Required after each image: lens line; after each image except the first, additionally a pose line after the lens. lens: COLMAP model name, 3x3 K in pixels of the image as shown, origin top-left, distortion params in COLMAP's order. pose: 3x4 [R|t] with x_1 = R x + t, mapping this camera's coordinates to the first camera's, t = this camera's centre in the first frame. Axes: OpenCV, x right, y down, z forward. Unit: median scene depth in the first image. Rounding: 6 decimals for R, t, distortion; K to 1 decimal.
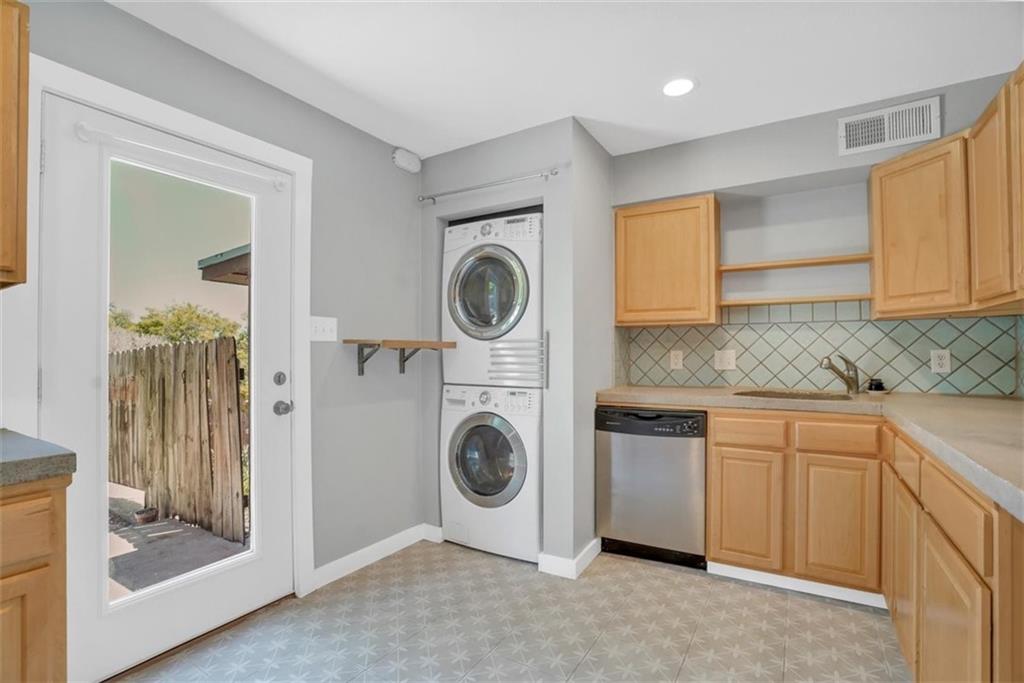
lens RADIAL K [[485.7, 0, 509.7], [0, 485.7, 353.0], [0, 0, 1]] dist [-0.062406, 0.031691]
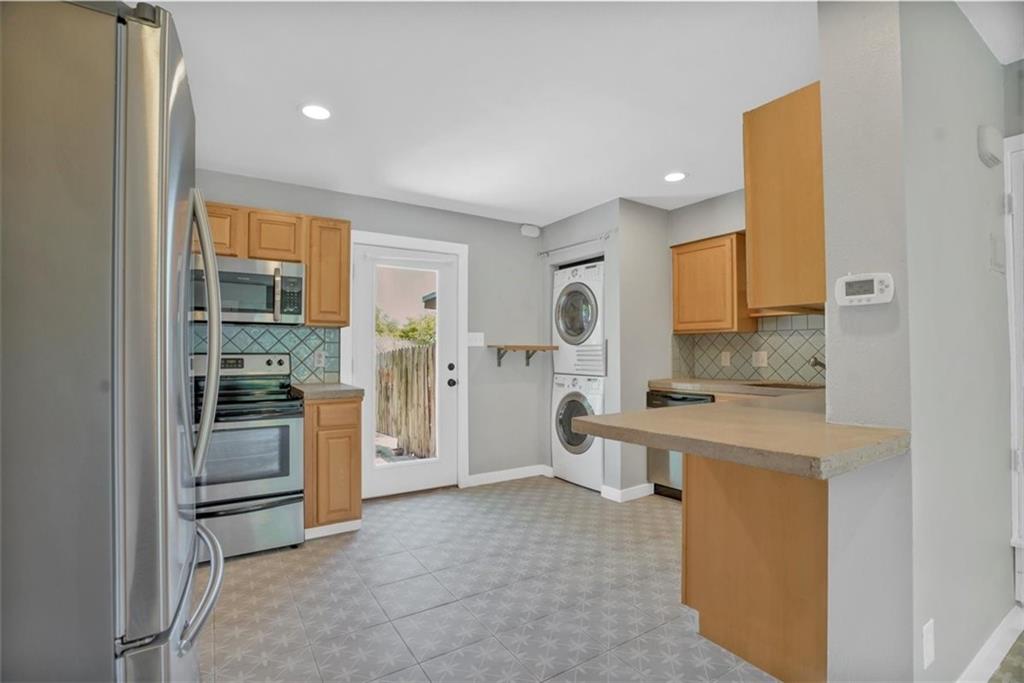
lens RADIAL K [[485.7, 0, 509.7], [0, 485.7, 353.0], [0, 0, 1]] dist [-0.062406, 0.031691]
pose [[0.899386, 0.002079, -0.437151, 0.435213], [-0.001740, 0.999998, 0.001175, -0.002182], [0.437153, -0.000296, 0.899387, -0.470071]]
